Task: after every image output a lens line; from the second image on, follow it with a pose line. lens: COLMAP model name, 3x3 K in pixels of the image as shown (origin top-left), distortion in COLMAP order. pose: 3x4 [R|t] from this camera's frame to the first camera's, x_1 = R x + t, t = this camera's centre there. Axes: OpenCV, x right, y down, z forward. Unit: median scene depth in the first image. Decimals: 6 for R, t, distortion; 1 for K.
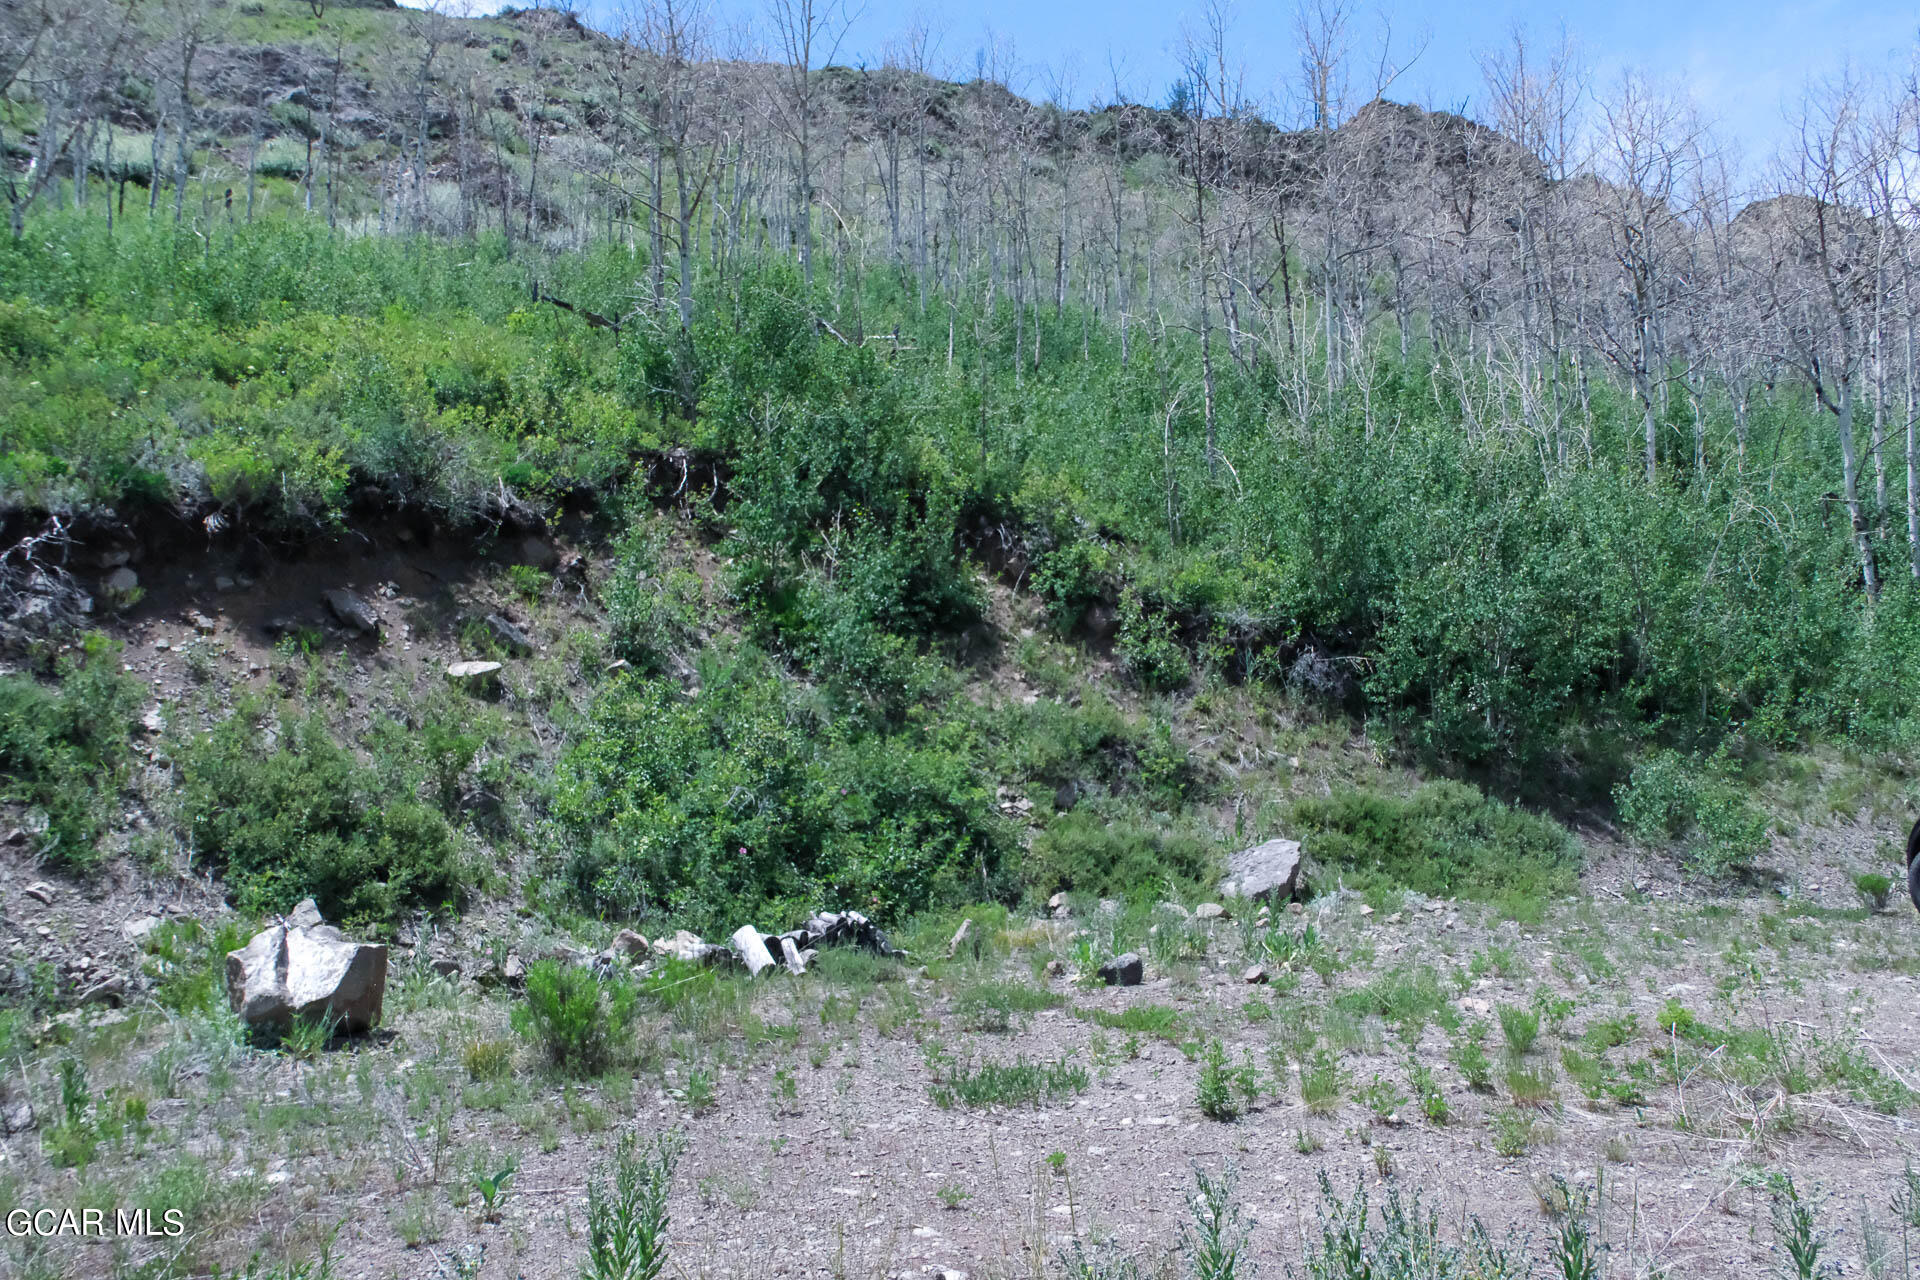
lens RADIAL K [[1431.7, 0, 970.4], [0, 1431.7, 645.3], [0, 0, 1]] dist [0.003022, 0.002283]
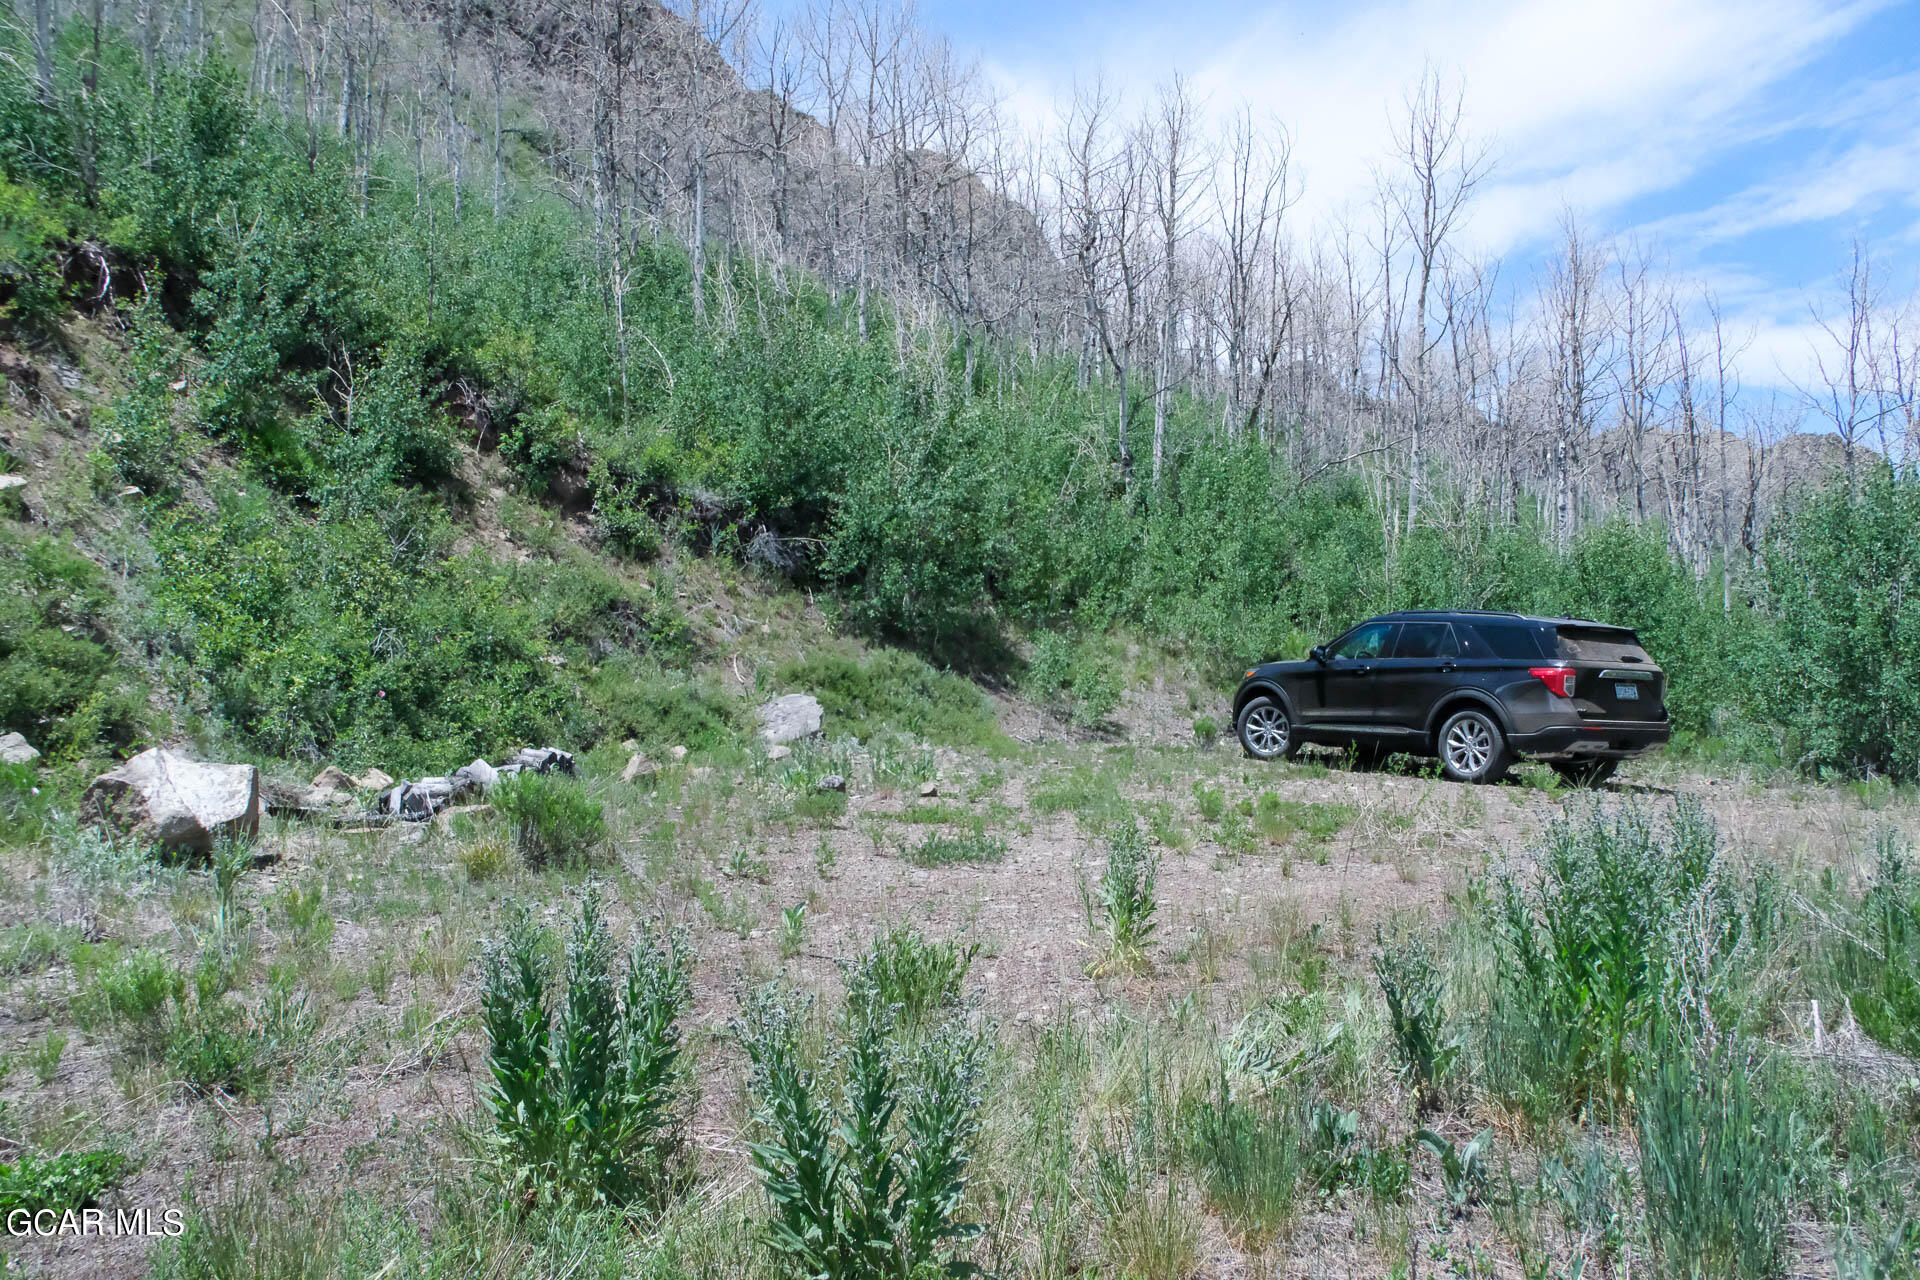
lens RADIAL K [[1431.7, 0, 970.4], [0, 1431.7, 645.3], [0, 0, 1]] dist [0.003022, 0.002283]
pose [[0.847286, 0.027055, 0.530447, -0.215833], [-0.069451, 0.995771, 0.060144, 0.015027], [-0.526576, -0.087799, 0.845582, -0.025130]]
